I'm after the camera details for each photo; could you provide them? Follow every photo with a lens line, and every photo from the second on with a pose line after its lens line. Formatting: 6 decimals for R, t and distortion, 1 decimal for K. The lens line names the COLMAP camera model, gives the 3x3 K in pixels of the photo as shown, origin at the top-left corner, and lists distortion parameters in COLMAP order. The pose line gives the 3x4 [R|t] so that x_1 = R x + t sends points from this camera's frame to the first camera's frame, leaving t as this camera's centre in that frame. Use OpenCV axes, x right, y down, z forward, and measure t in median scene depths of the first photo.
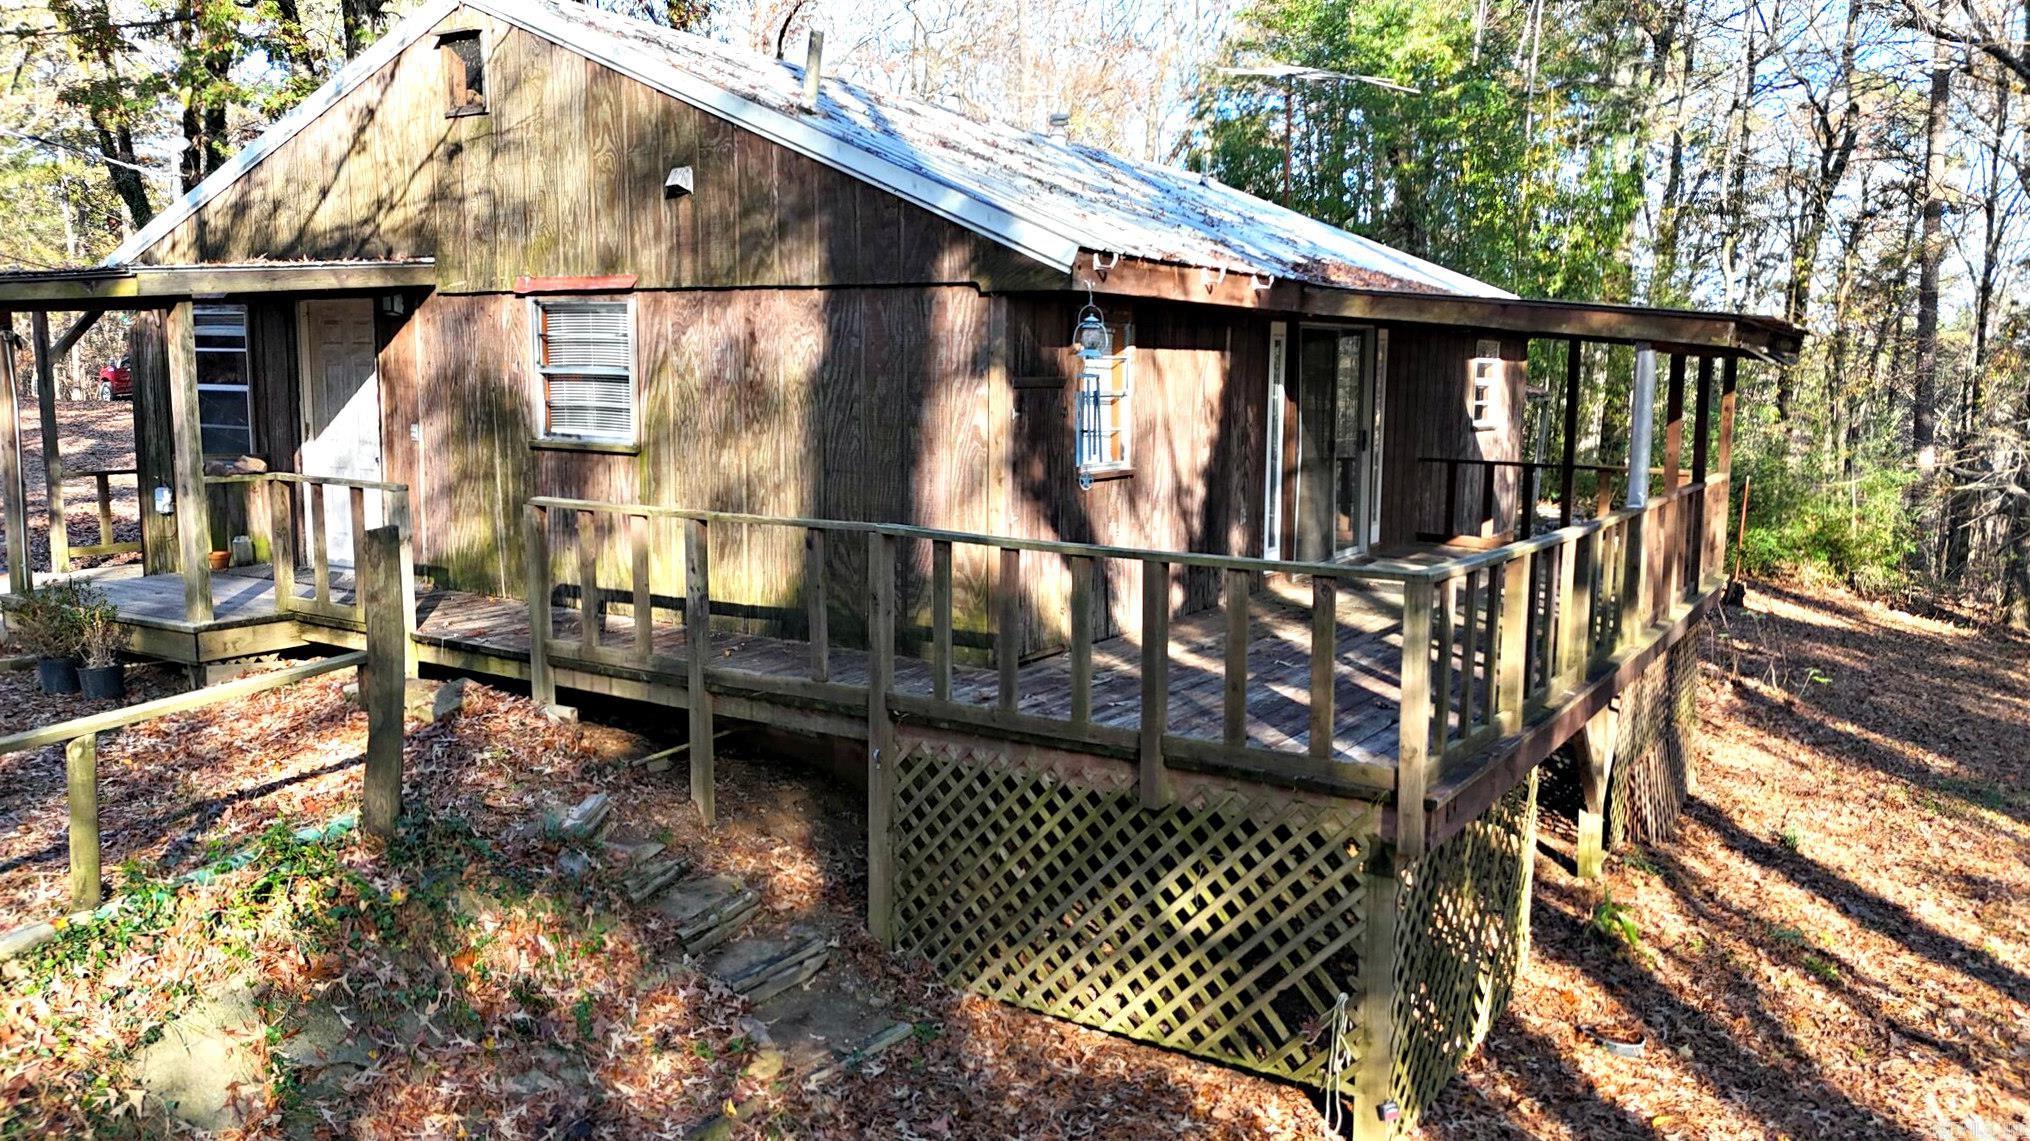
lens RADIAL K [[1473.8, 0, 1021.6], [0, 1473.8, 580.8], [0, 0, 1]] dist [0.079424, -0.087498]
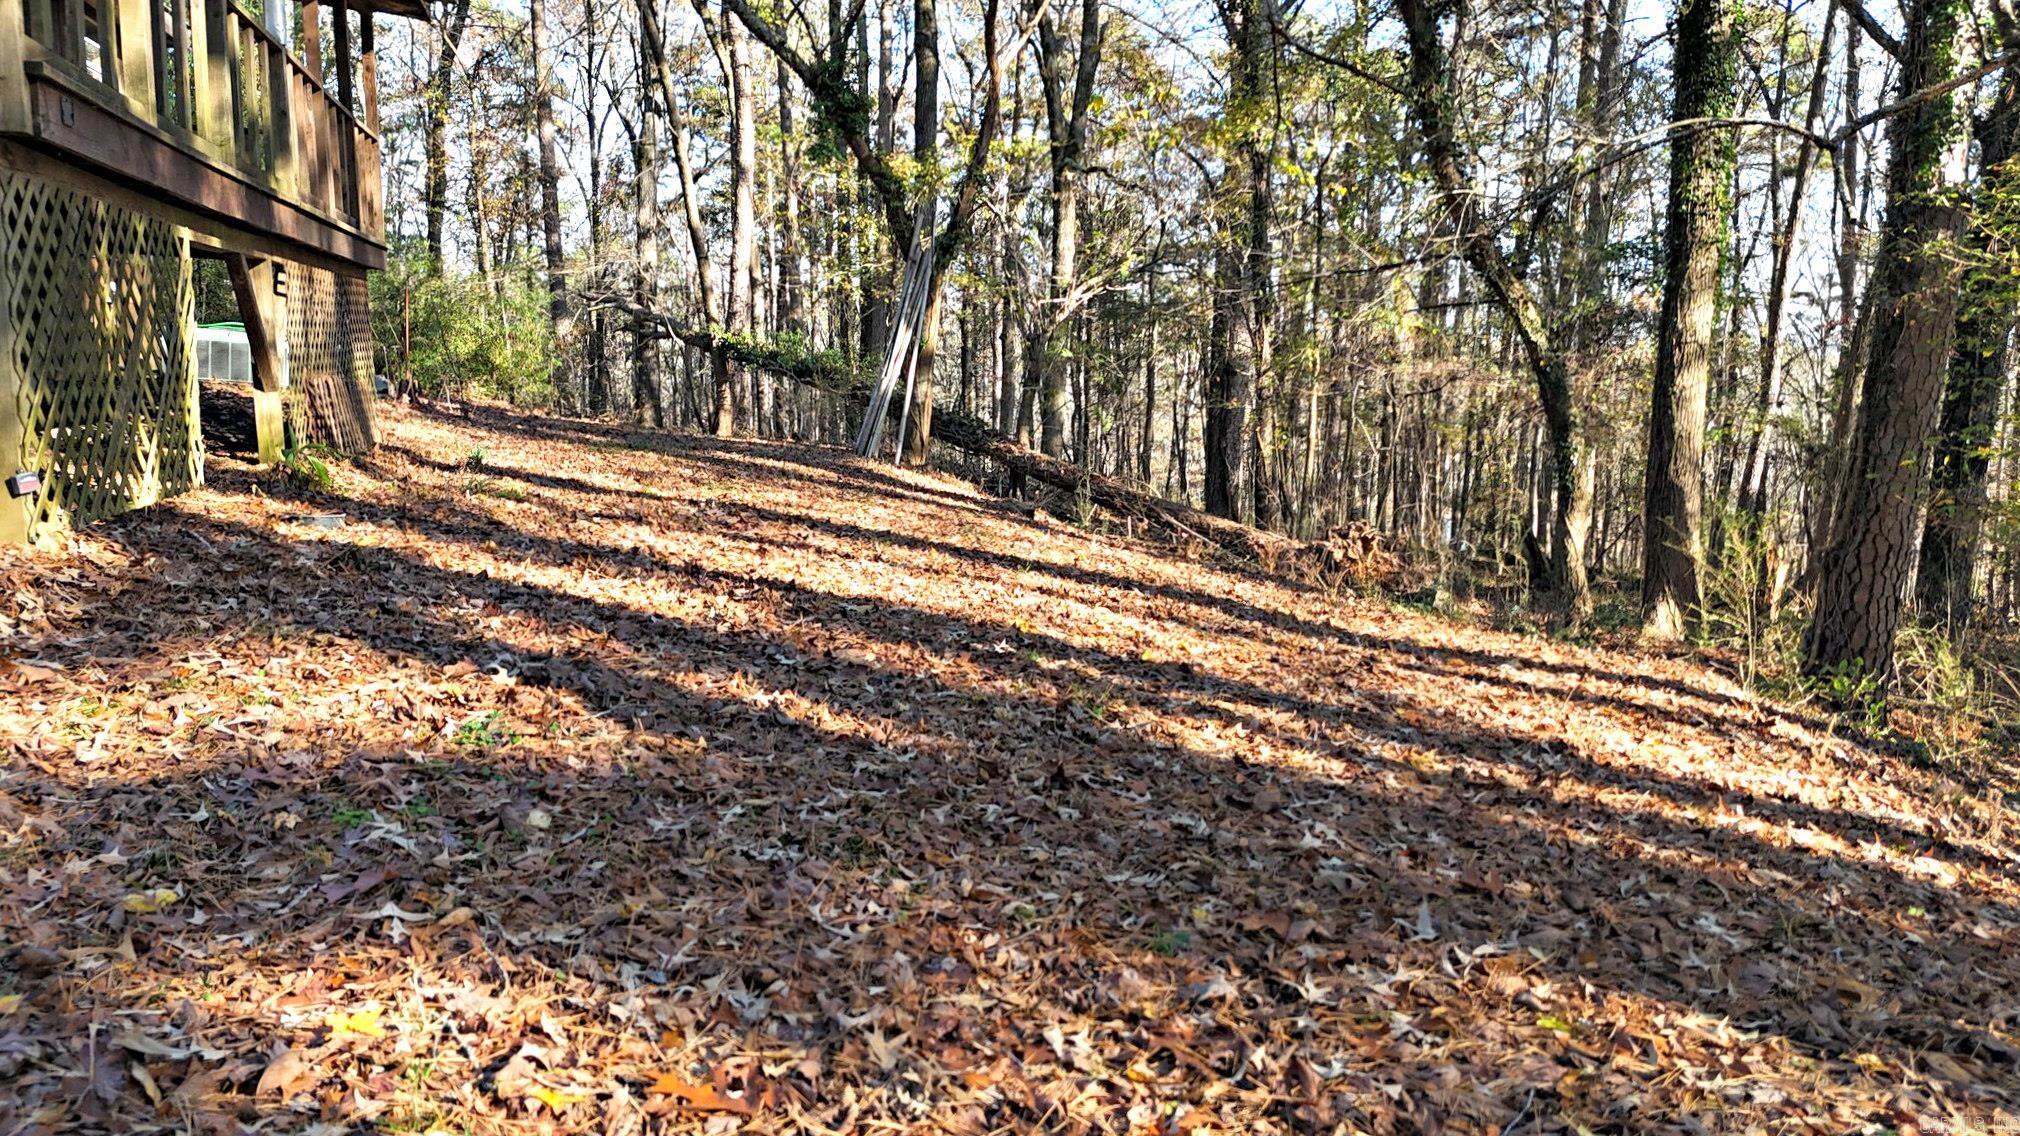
lens RADIAL K [[1466.5, 0, 1016.6], [0, 1466.5, 578.3], [0, 0, 1]] dist [0.079424, -0.087498]
pose [[0.672039, -0.114978, 0.731535, 0.008939], [0.090685, 0.993215, 0.072797, 0.335984], [-0.734942, 0.017417, 0.677906, 0.047787]]
